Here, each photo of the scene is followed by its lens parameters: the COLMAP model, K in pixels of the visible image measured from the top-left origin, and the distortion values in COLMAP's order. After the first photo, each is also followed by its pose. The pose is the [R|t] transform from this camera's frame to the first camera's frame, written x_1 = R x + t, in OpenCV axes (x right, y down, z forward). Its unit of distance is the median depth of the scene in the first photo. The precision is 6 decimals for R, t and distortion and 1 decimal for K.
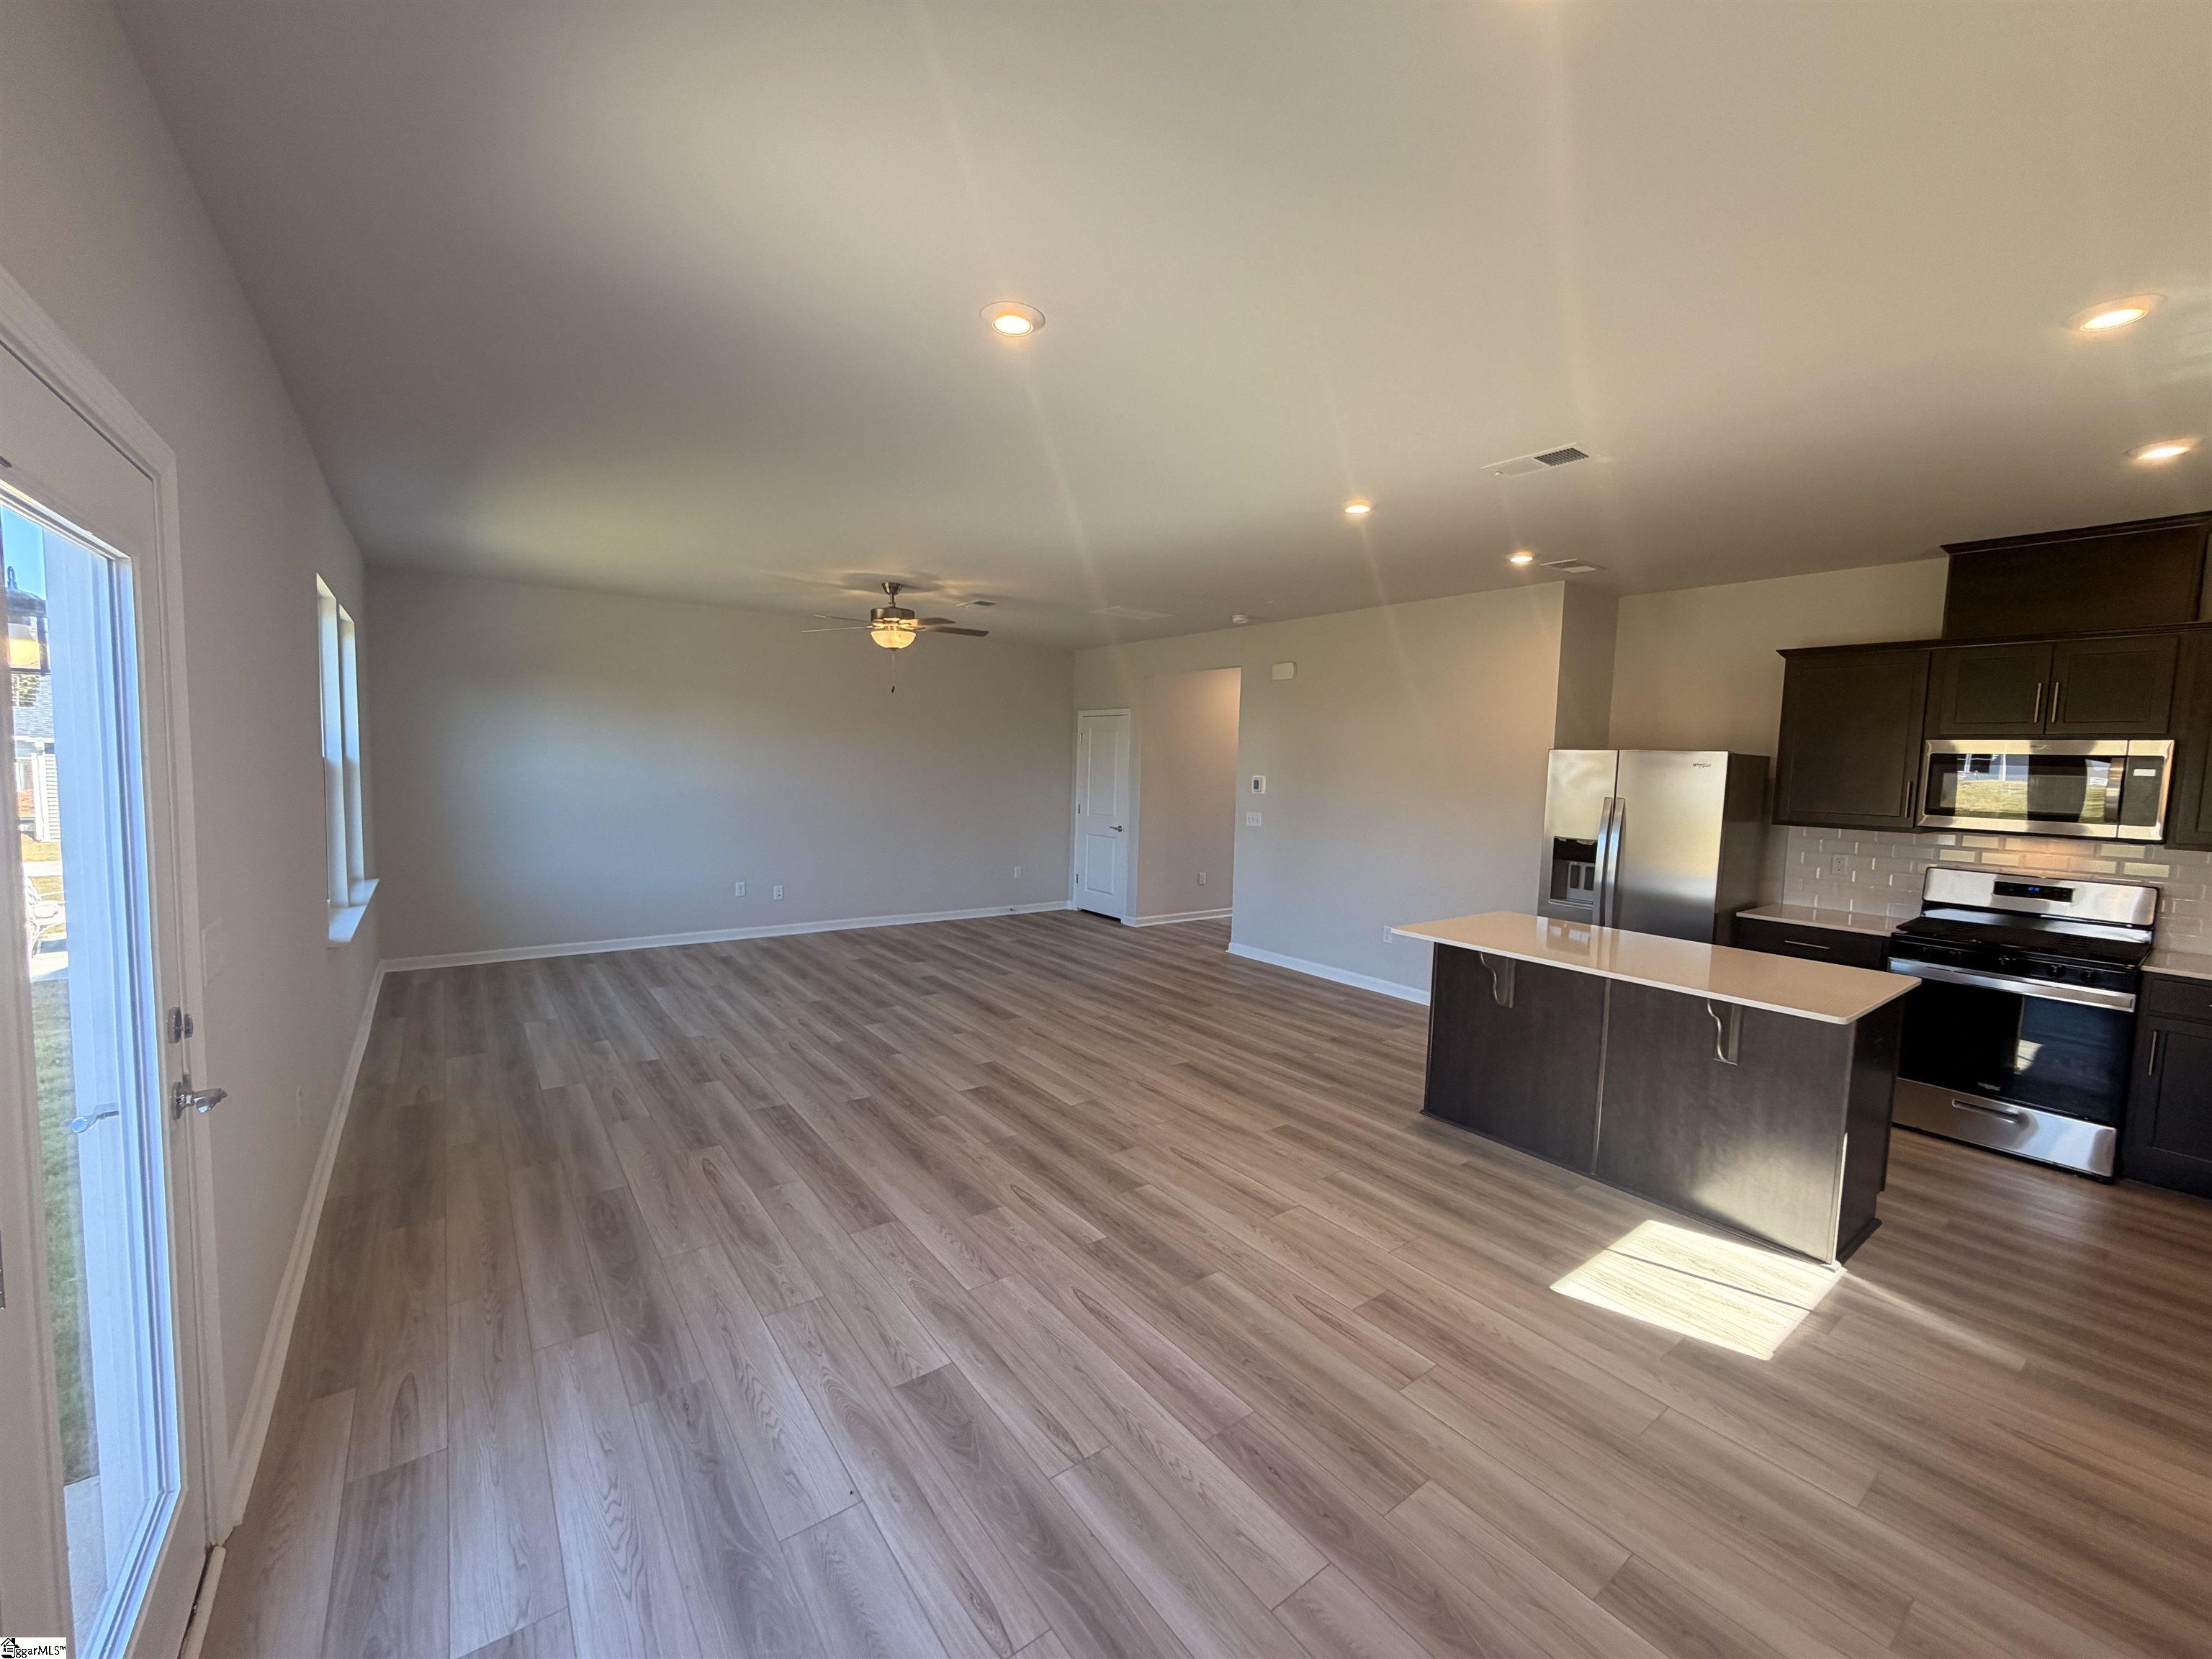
lens RADIAL K [[882.1, 0, 1106.0], [0, 882.1, 829.5], [0, 0, 1]] dist [-0.001618, 0.000044]
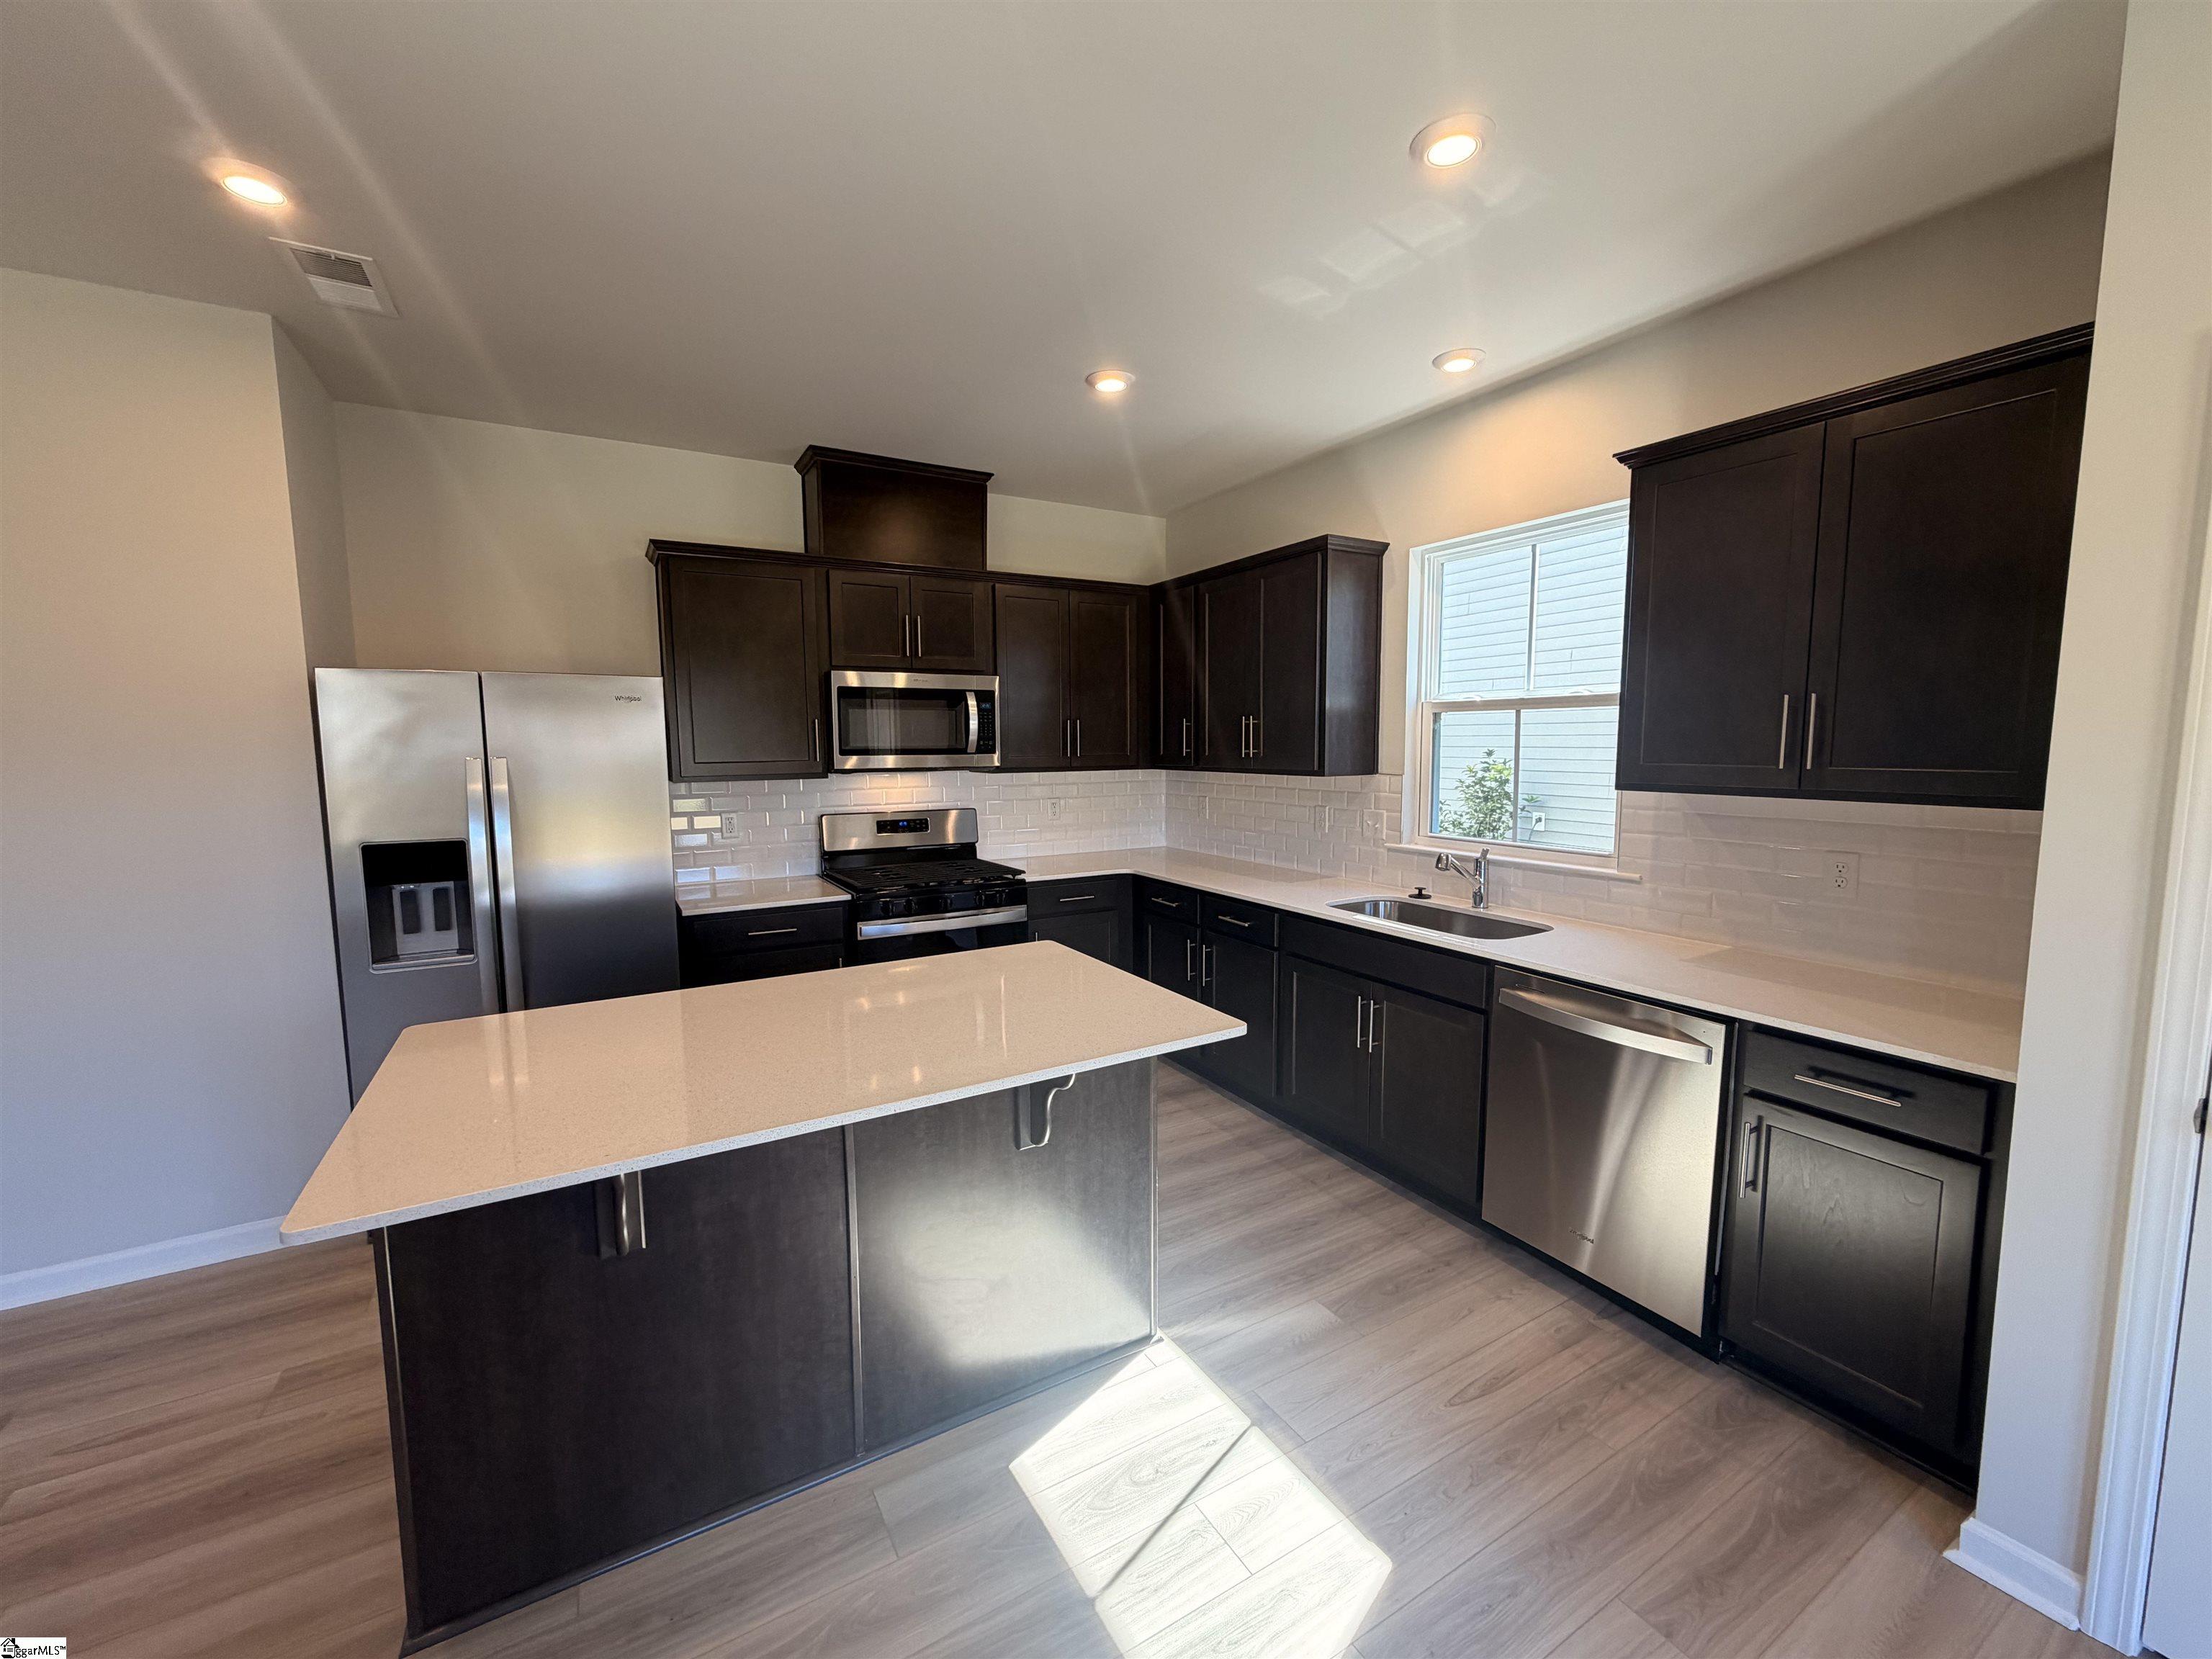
lens RADIAL K [[882.1, 0, 1106.0], [0, 882.1, 829.5], [0, 0, 1]] dist [-0.001618, 0.000044]
pose [[0.108285, -0.134955, 0.984917, 0.075413], [0.084217, 0.988426, 0.126177, -0.032689], [-0.990546, 0.069284, 0.118397, 0.623523]]
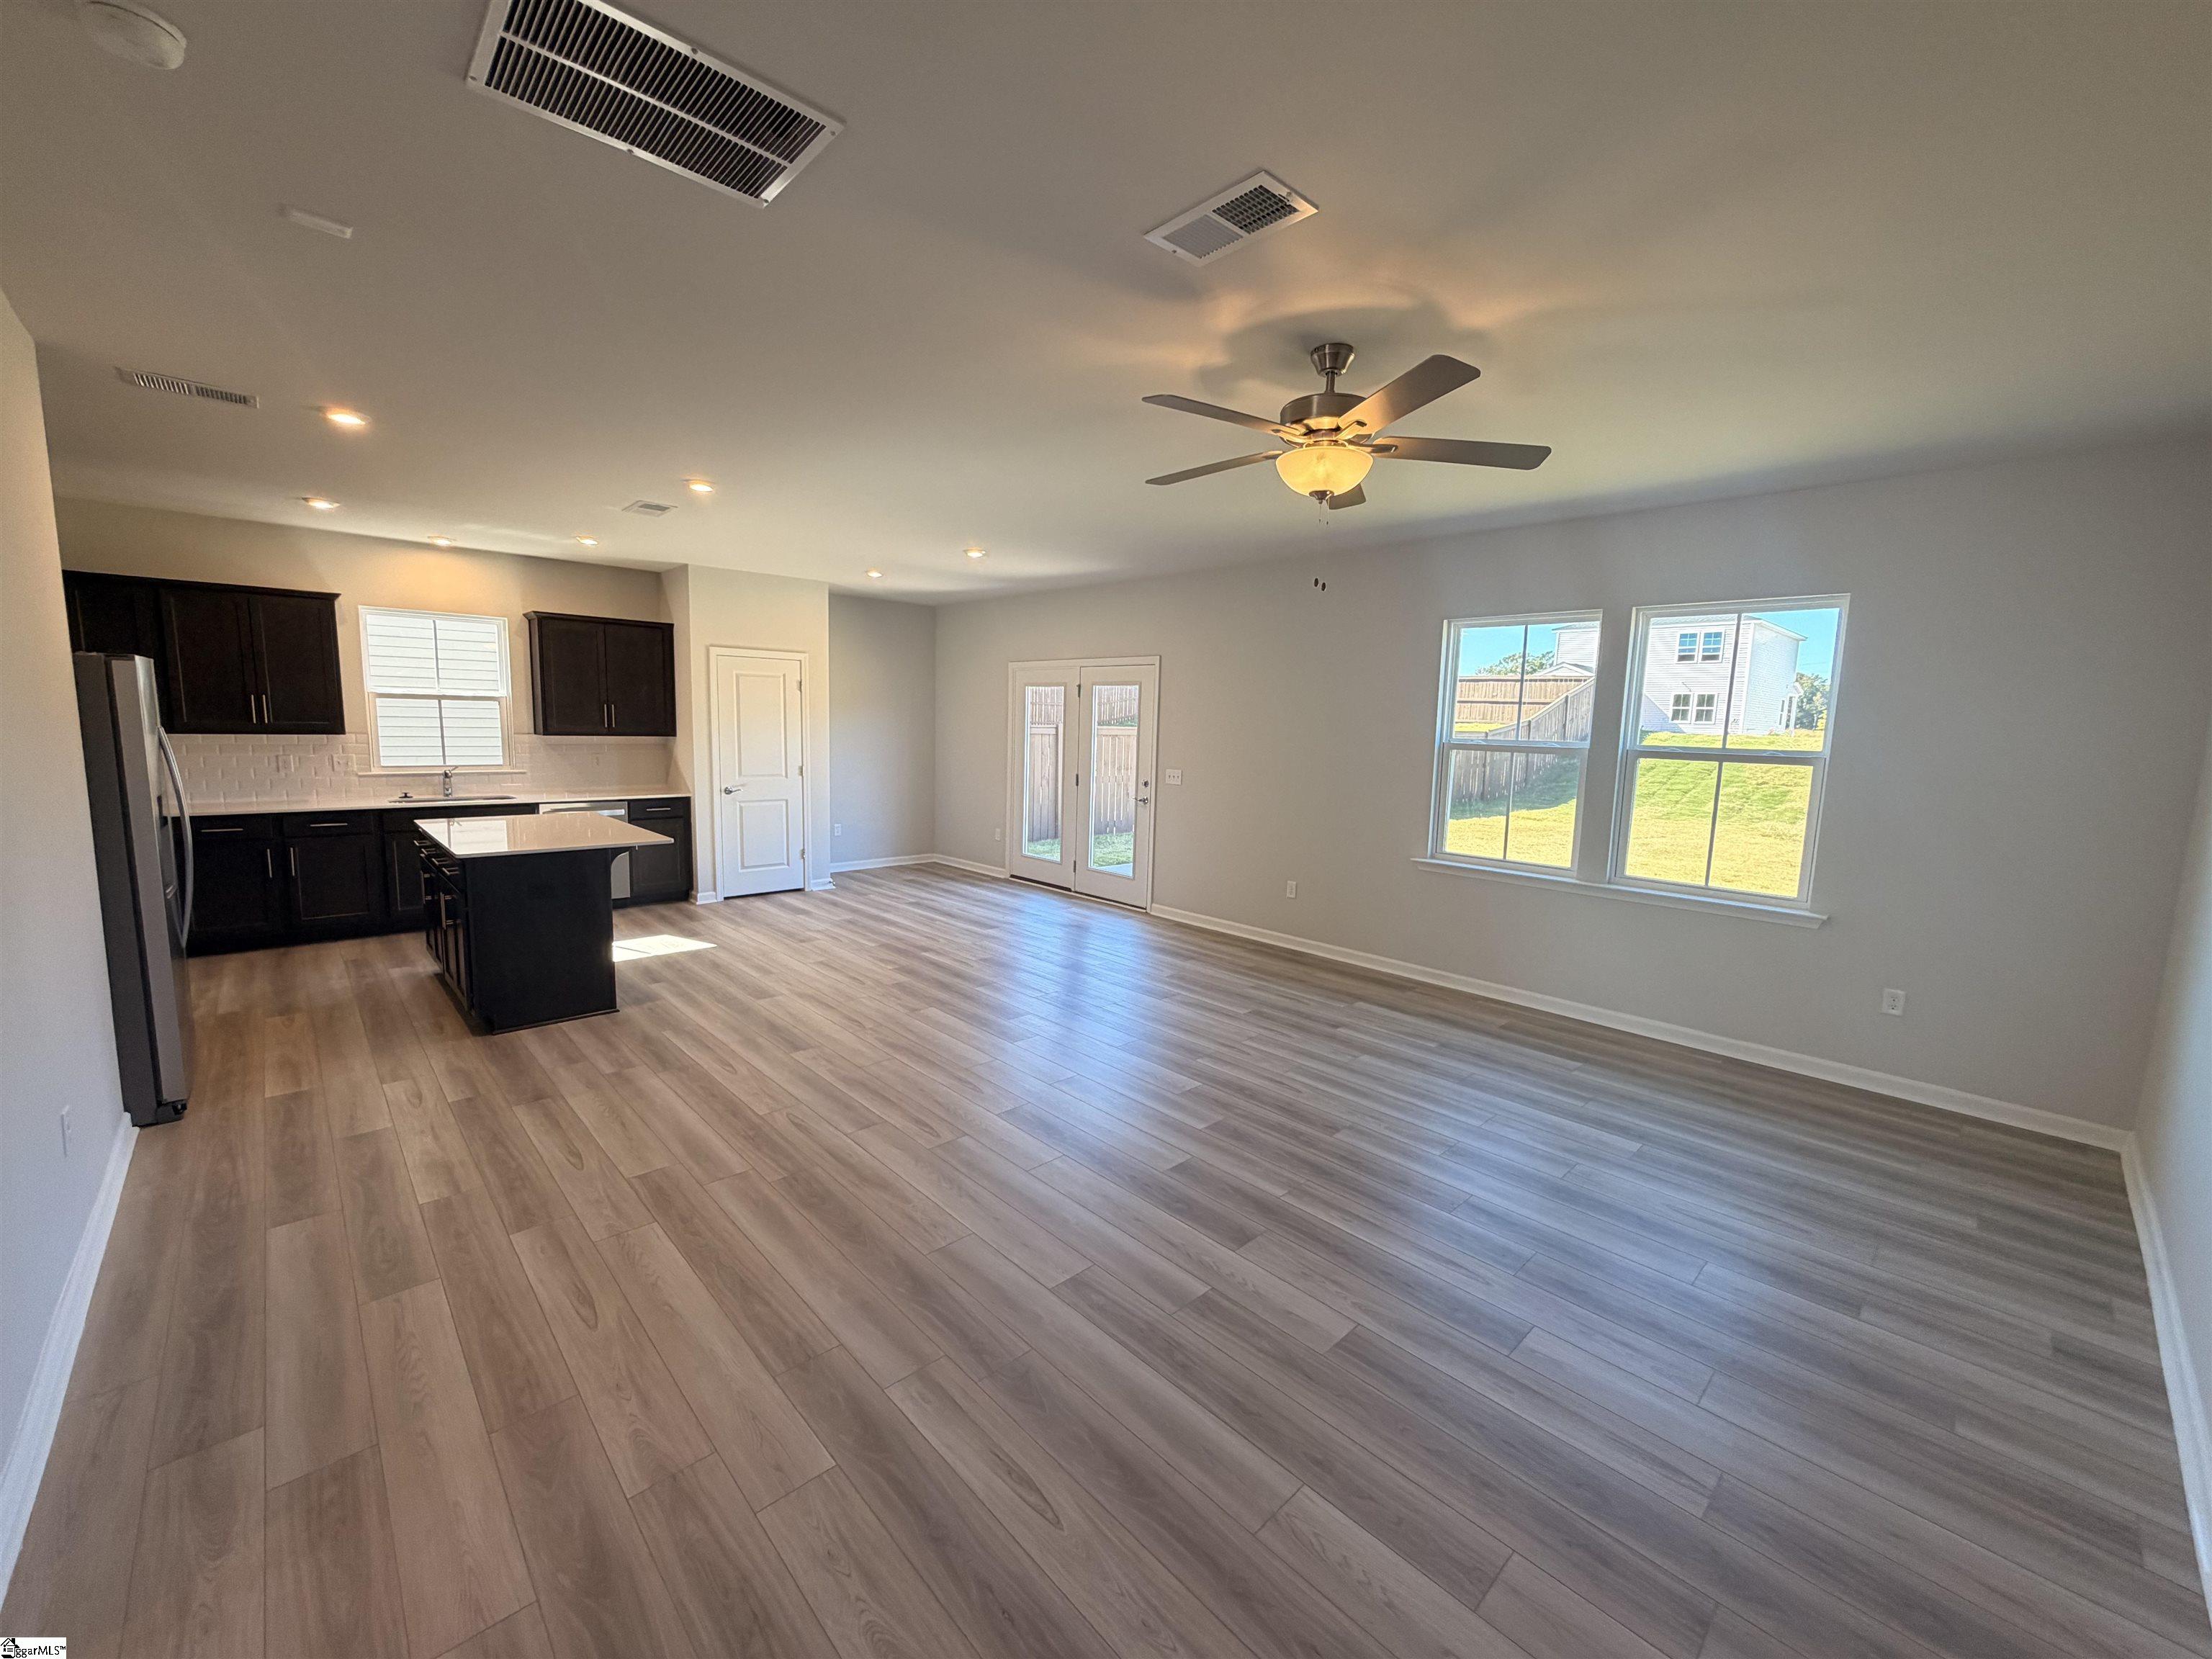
lens RADIAL K [[882.1, 0, 1106.0], [0, 882.1, 829.5], [0, 0, 1]] dist [-0.001618, 0.000044]
pose [[-0.991469, -0.041009, -0.123725, -0.112982], [-0.064648, 0.978953, 0.193575, -0.165584], [0.113182, 0.199922, -0.973253, 2.118199]]
